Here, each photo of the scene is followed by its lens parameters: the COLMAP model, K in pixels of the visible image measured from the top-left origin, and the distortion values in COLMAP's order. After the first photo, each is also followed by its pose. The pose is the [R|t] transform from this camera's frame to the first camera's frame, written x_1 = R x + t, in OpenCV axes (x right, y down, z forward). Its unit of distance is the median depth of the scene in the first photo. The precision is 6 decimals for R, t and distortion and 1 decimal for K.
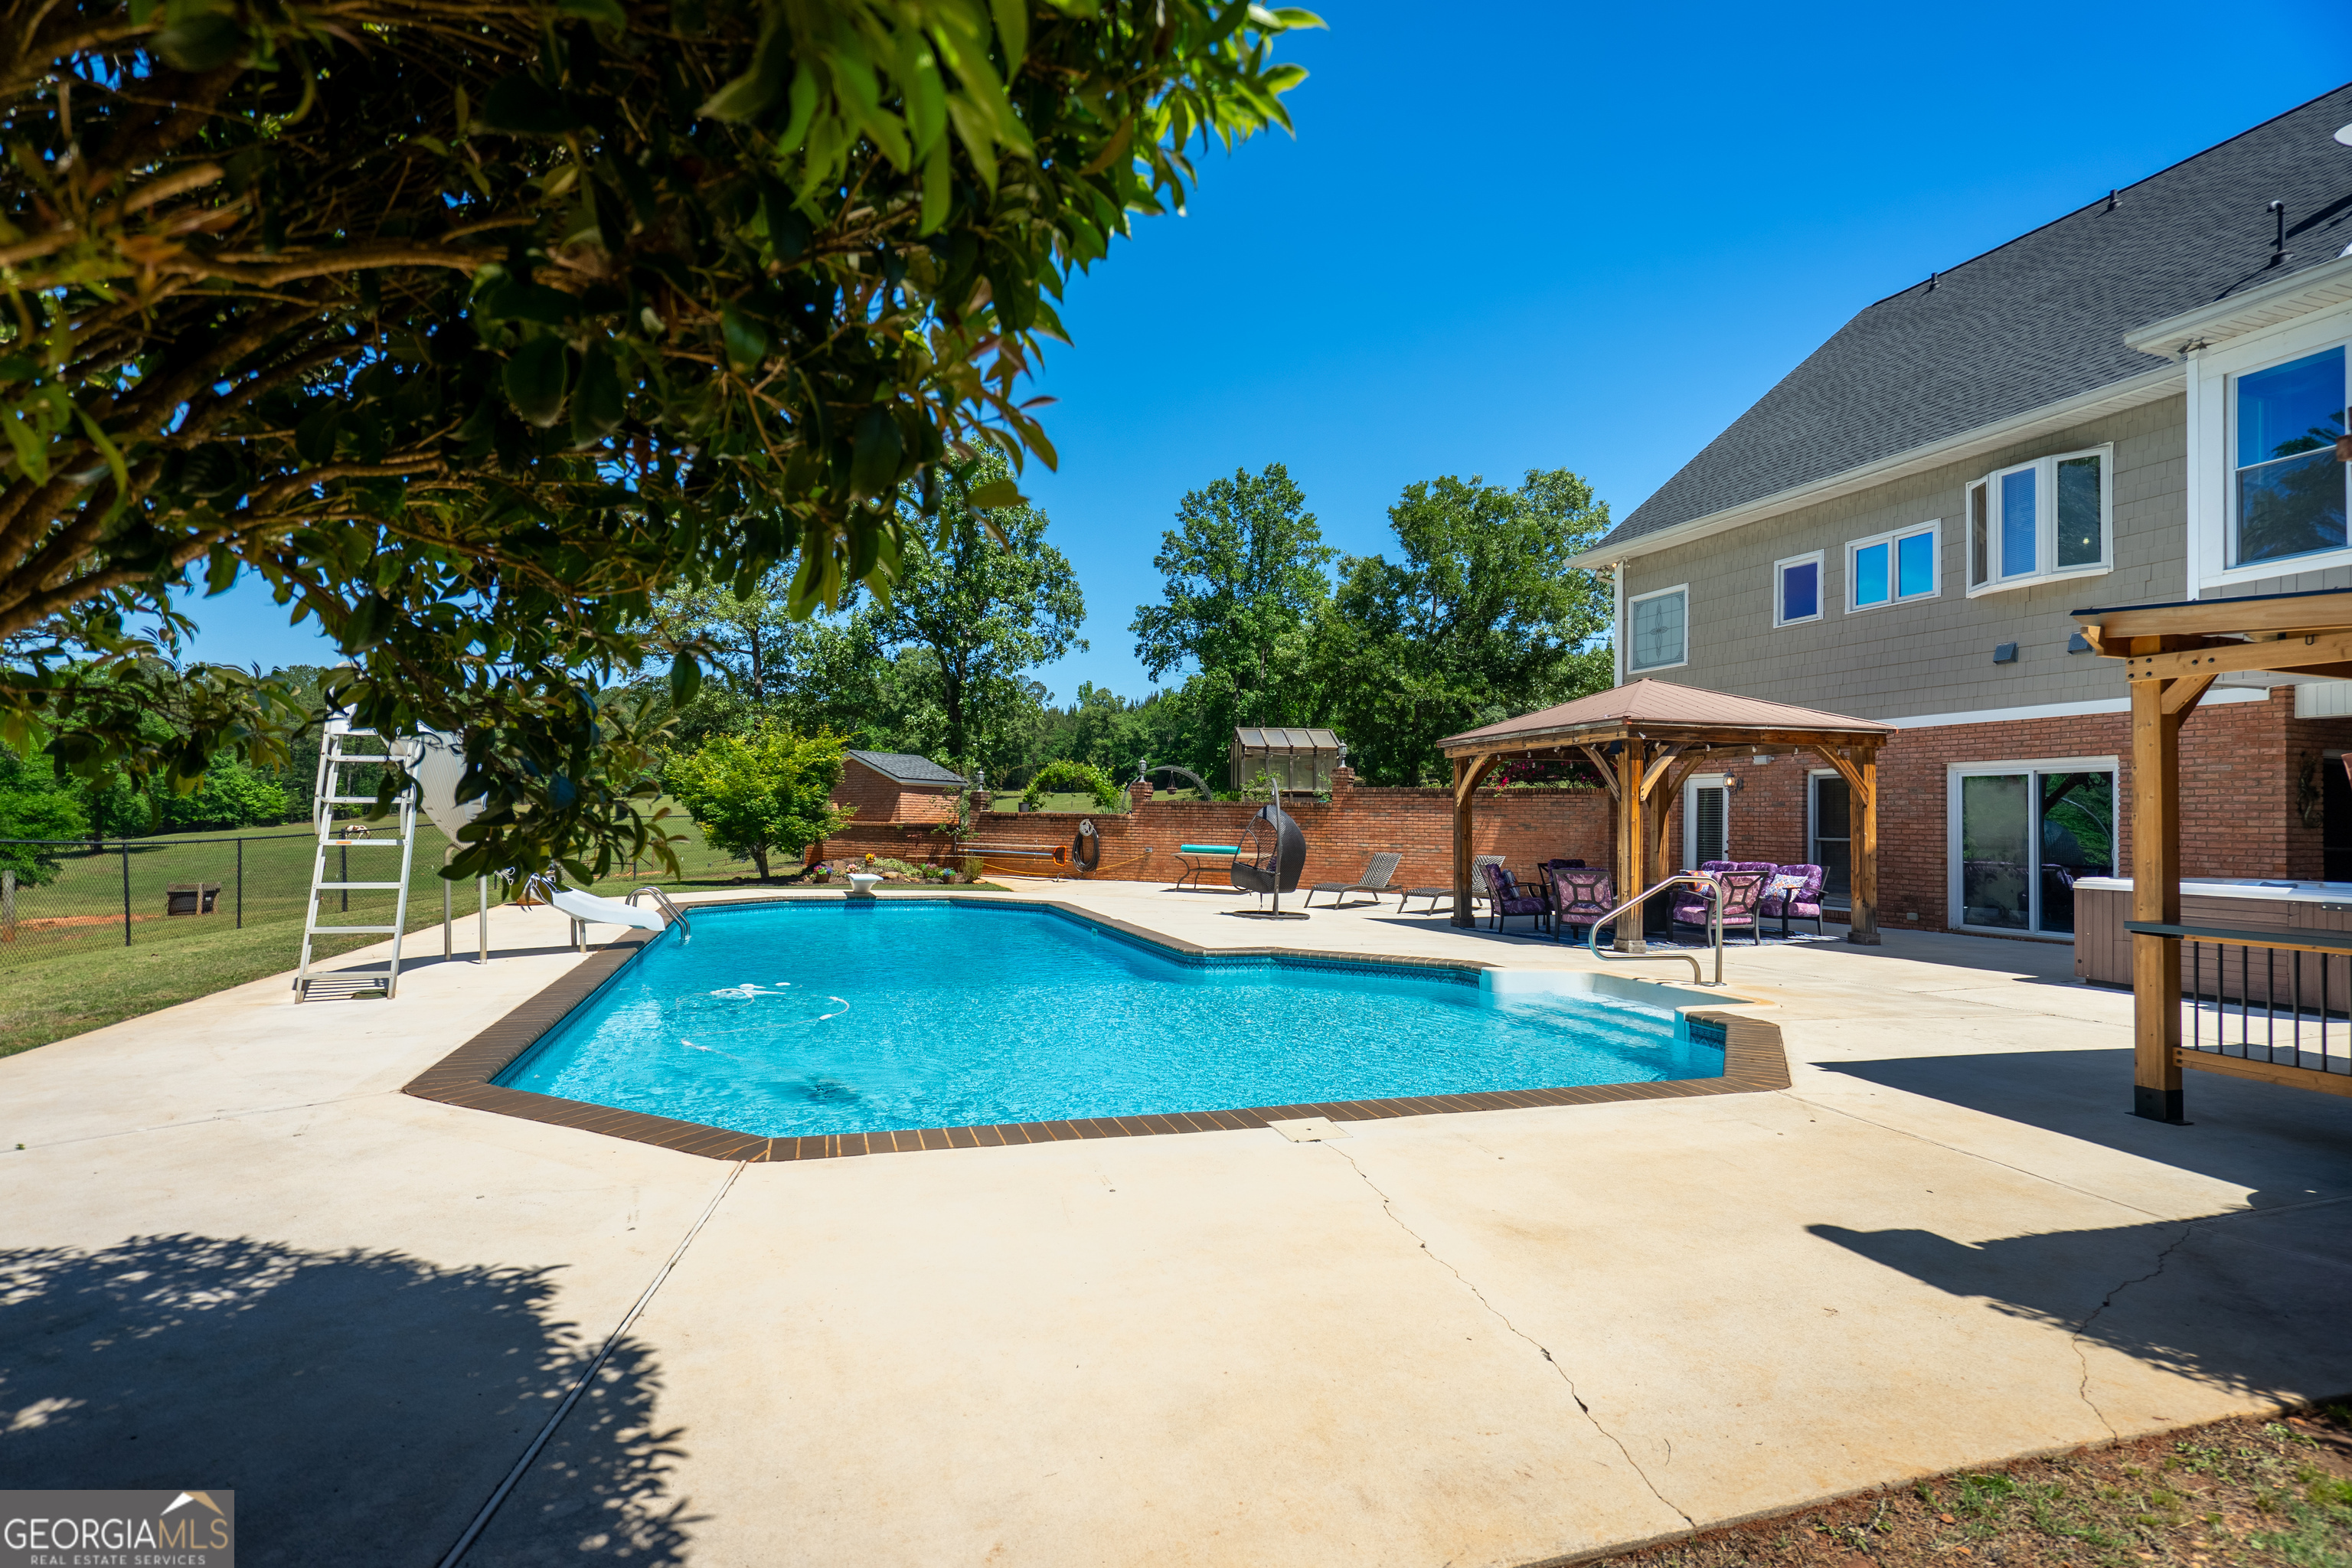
lens RADIAL K [[1139.9, 0, 1144.3], [0, 1139.9, 792.8], [0, 0, 1]] dist [0.008308, 0.003027]
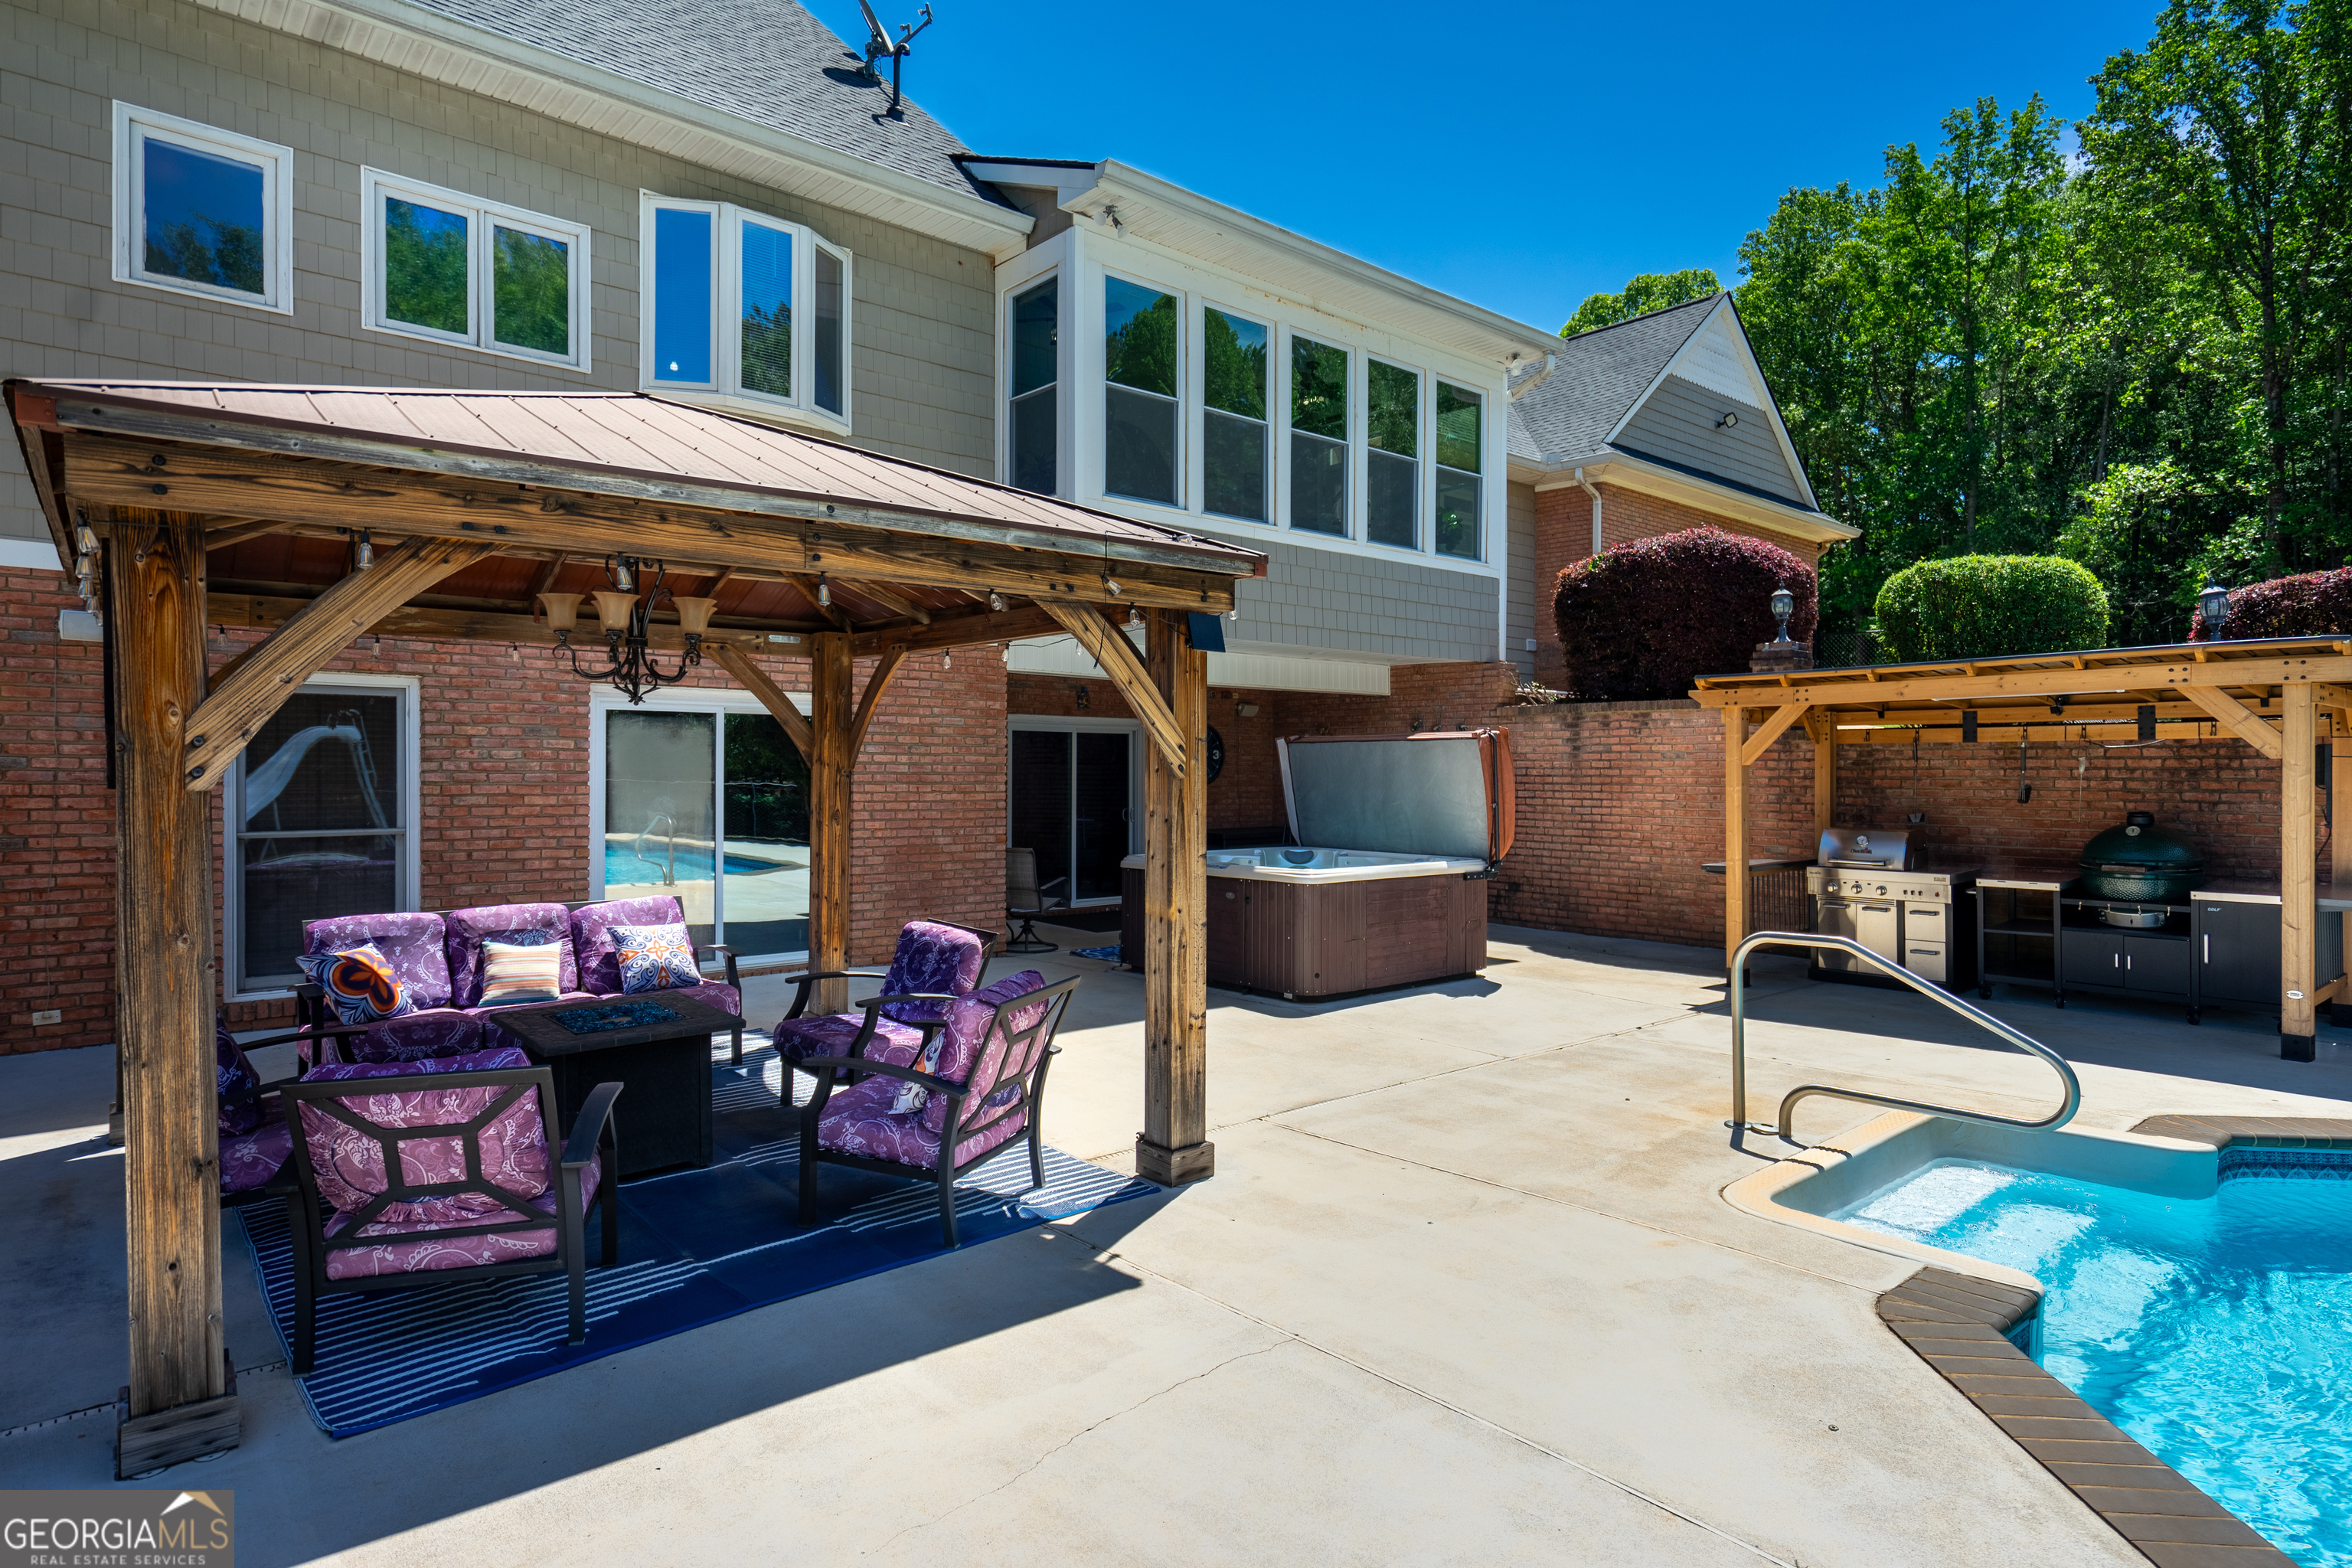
lens RADIAL K [[1283.3, 0, 1163.3], [0, 1283.3, 767.4], [0, 0, 1]] dist [0.010712, -0.001311]
pose [[-0.384414, -0.015392, 0.923032, 0.025121], [-0.034229, 0.999411, 0.002410, 0.002876], [-0.922526, -0.030668, -0.384715, 0.873288]]
